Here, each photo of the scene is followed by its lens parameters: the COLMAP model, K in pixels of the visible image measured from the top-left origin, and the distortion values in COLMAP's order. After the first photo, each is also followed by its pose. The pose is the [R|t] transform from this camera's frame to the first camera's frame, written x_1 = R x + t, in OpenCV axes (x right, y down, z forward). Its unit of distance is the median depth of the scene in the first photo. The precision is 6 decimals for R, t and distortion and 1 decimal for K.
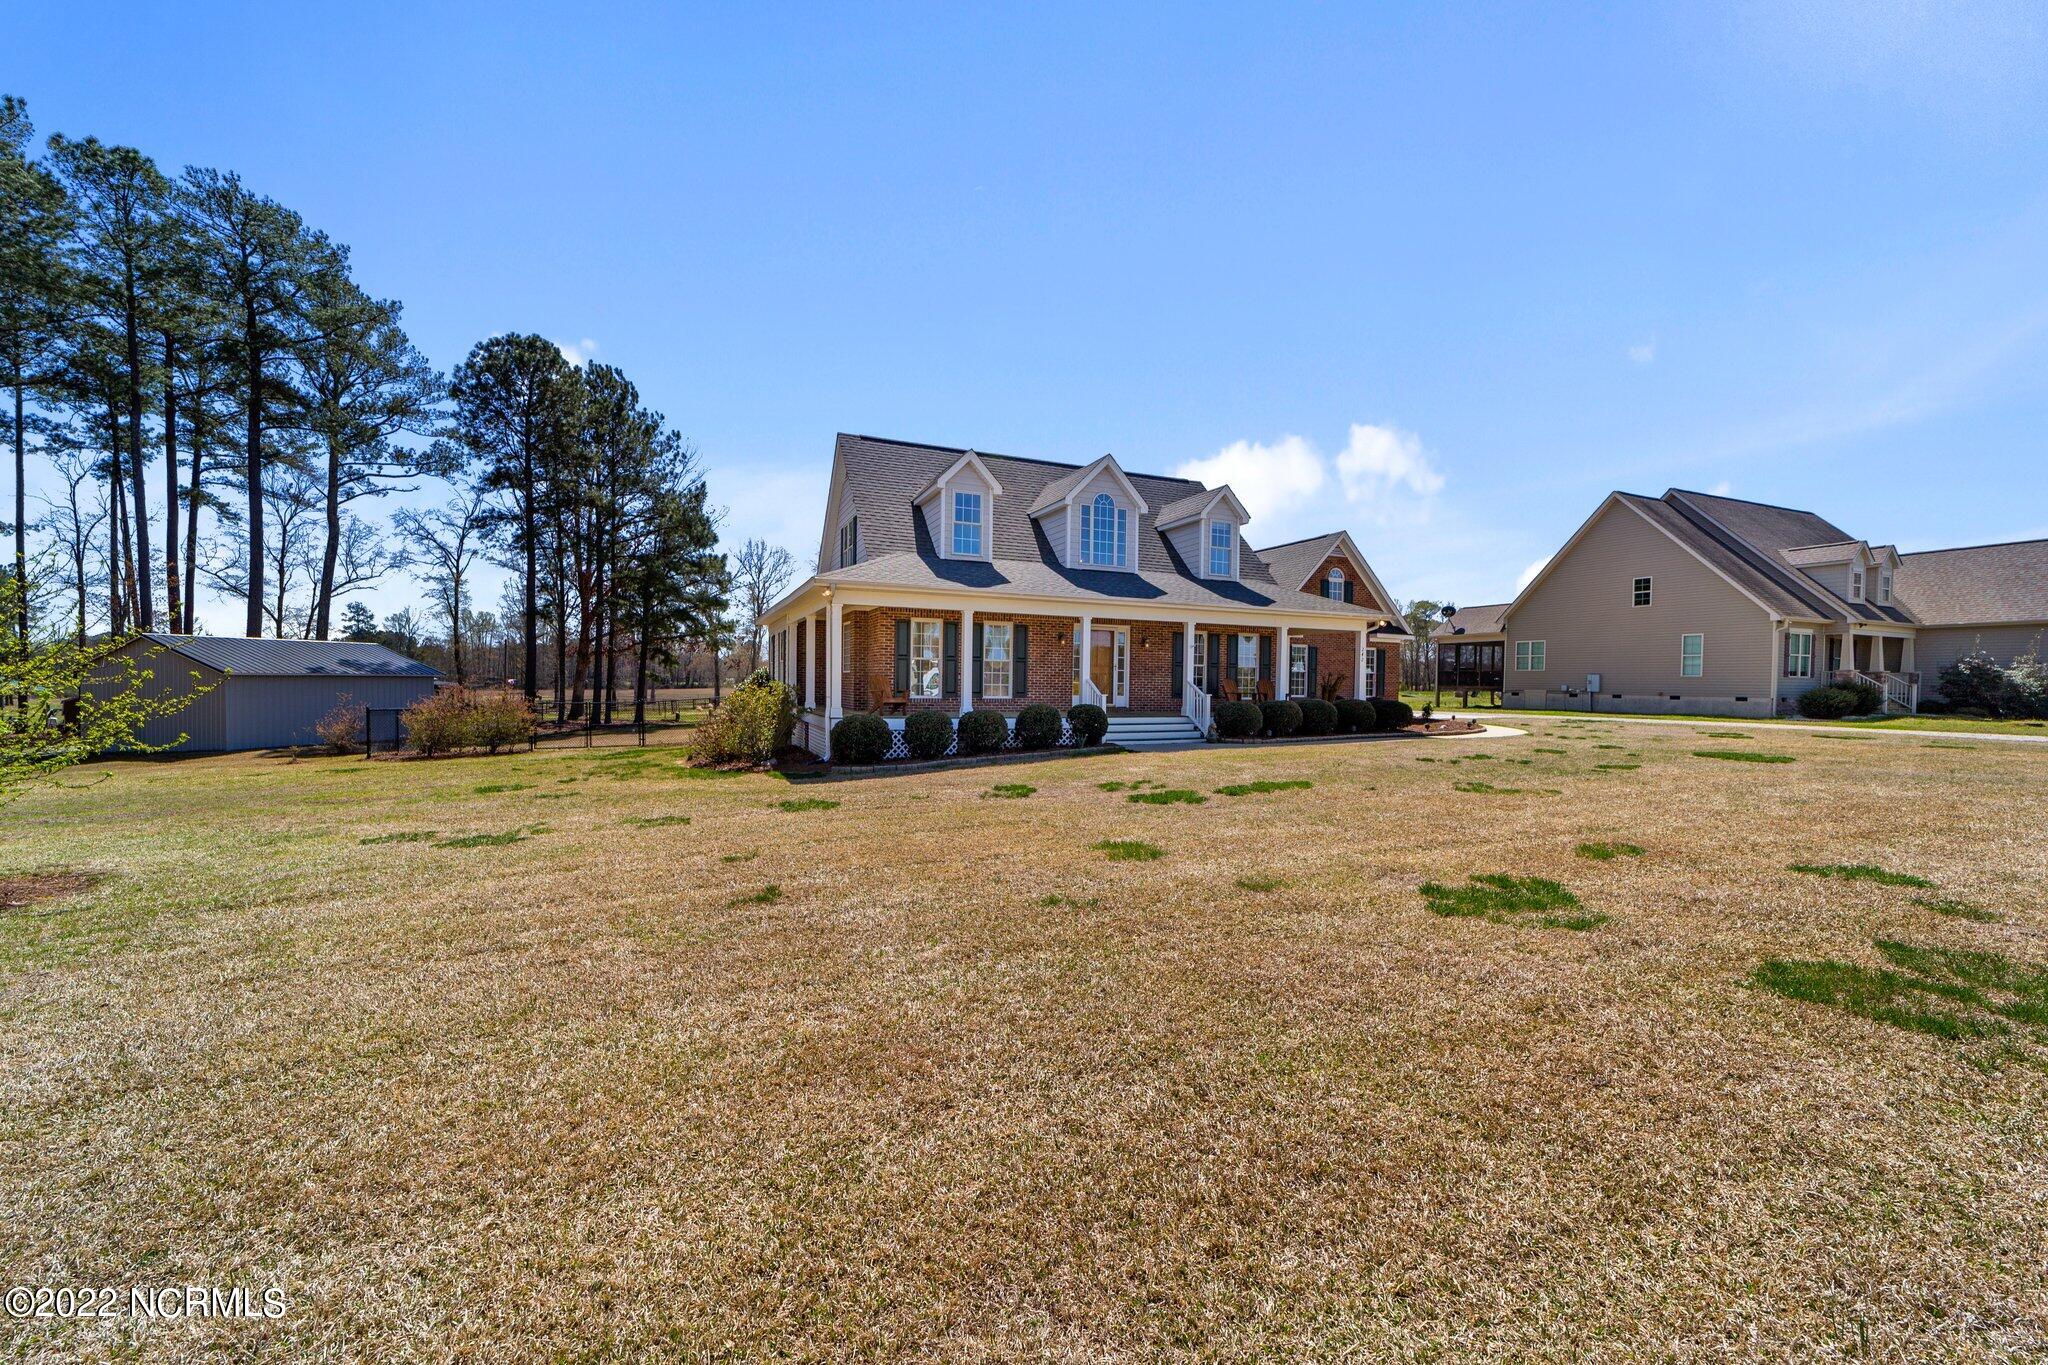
lens RADIAL K [[793.1, 0, 1024.0], [0, 793.1, 682.5], [0, 0, 1]] dist [-0.000642, -0.000217]
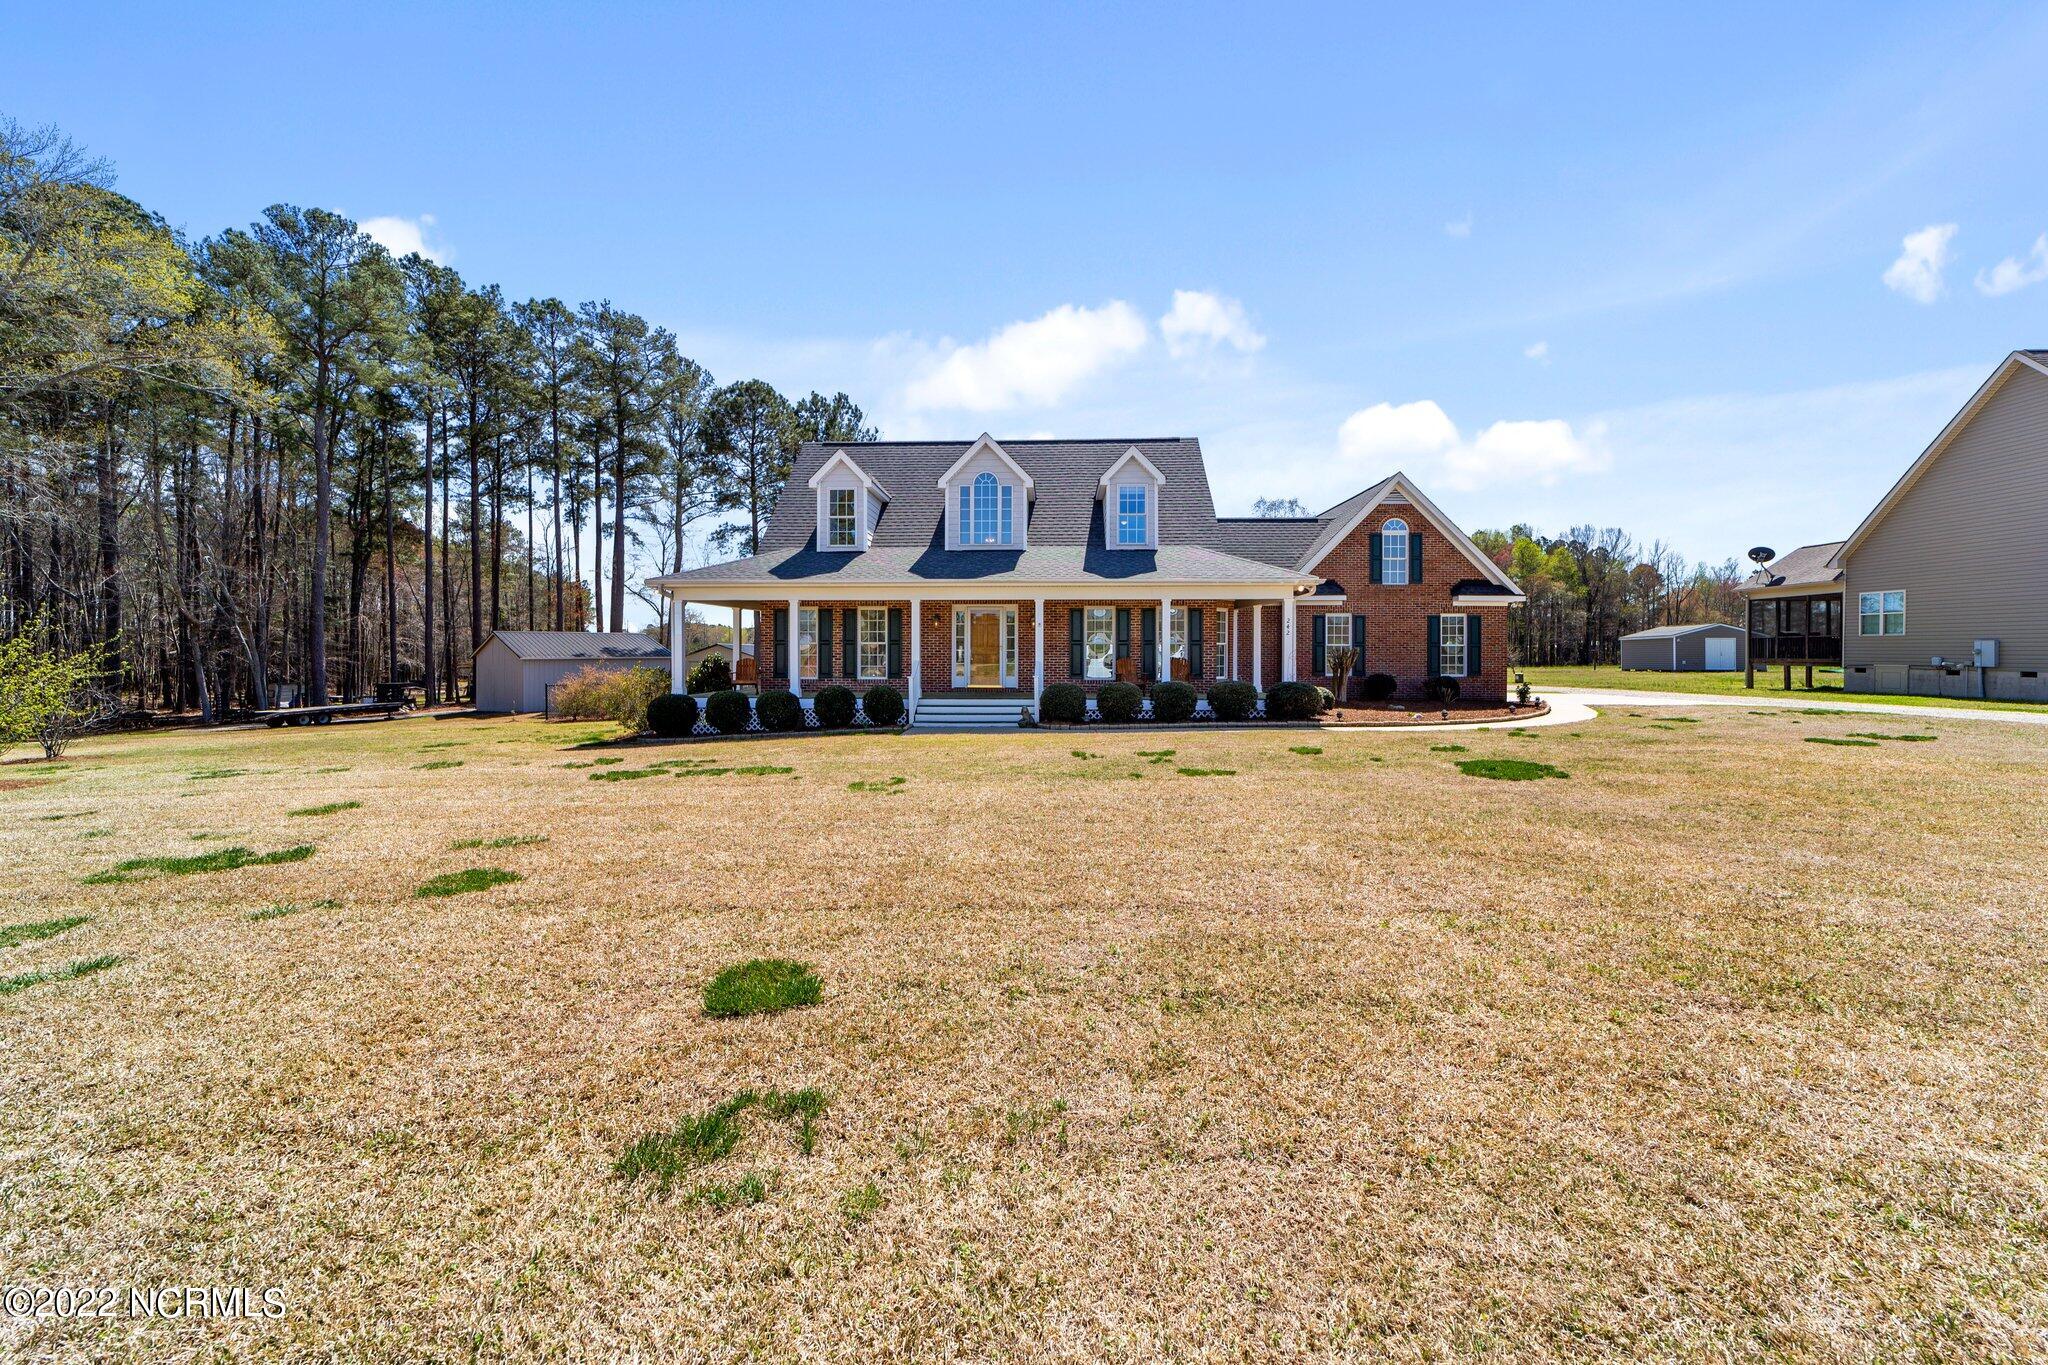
lens RADIAL K [[791.3, 0, 1021.0], [0, 791.3, 664.8], [0, 0, 1]] dist [-0.001312, -0.000257]
pose [[0.889718, 0.000351, -0.456510, 0.323204], [0.007592, 0.999850, 0.015566, -0.006949], [0.456447, -0.017315, 0.889582, 0.074453]]
